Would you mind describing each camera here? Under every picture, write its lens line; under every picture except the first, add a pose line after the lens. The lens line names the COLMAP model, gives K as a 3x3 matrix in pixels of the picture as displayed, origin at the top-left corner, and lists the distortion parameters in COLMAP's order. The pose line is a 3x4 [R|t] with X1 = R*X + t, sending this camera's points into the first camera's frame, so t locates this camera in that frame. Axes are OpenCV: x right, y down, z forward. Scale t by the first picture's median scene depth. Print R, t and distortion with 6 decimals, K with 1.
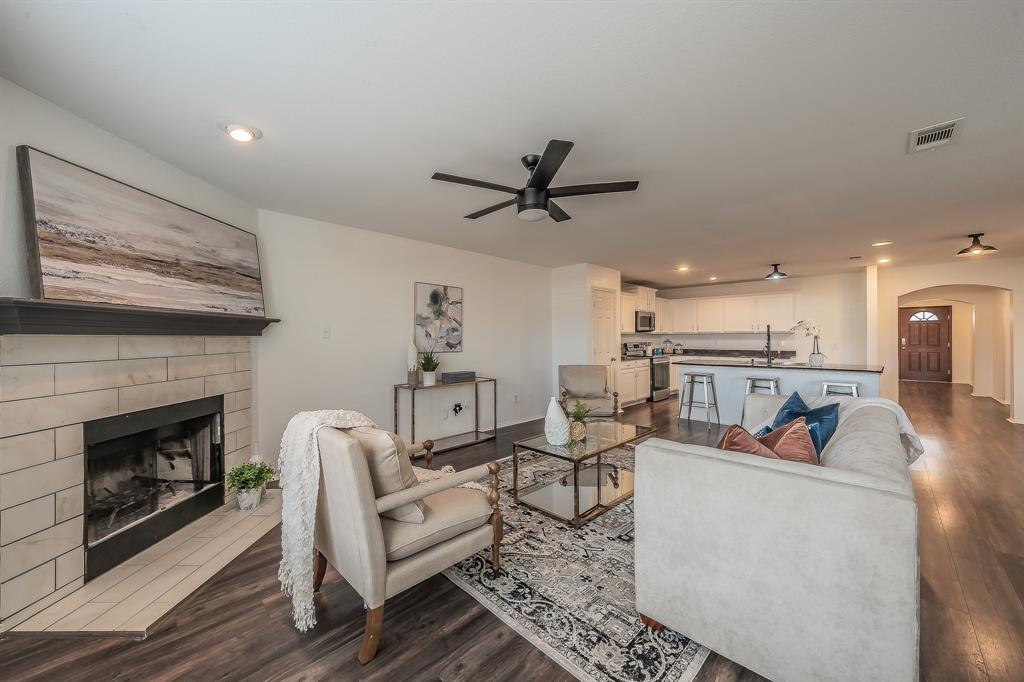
lens RADIAL K [[378.1, 0, 515.5], [0, 378.1, 339.6], [0, 0, 1]] dist [-0.001847, -0.000244]
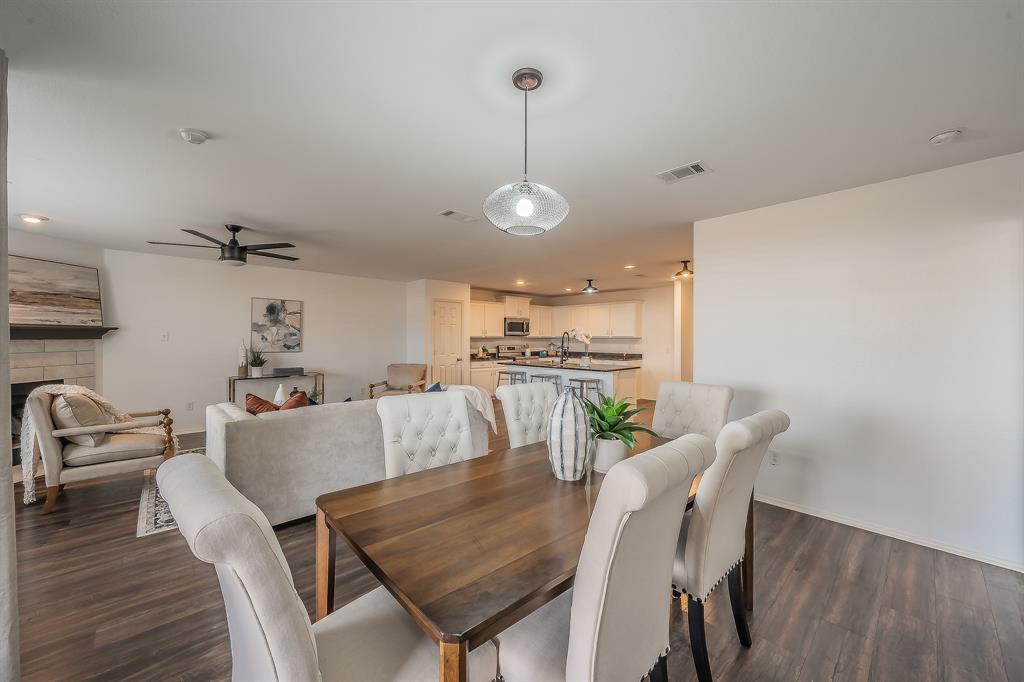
lens RADIAL K [[386.6, 0, 512.0], [0, 386.6, 341.0], [0, 0, 1]] dist [0.000308, 0.000187]
pose [[0.998971, 0.009140, -0.044423, 0.667936], [-0.008984, 0.999953, 0.003718, -0.016522], [0.044455, -0.003315, 0.999006, -0.276051]]
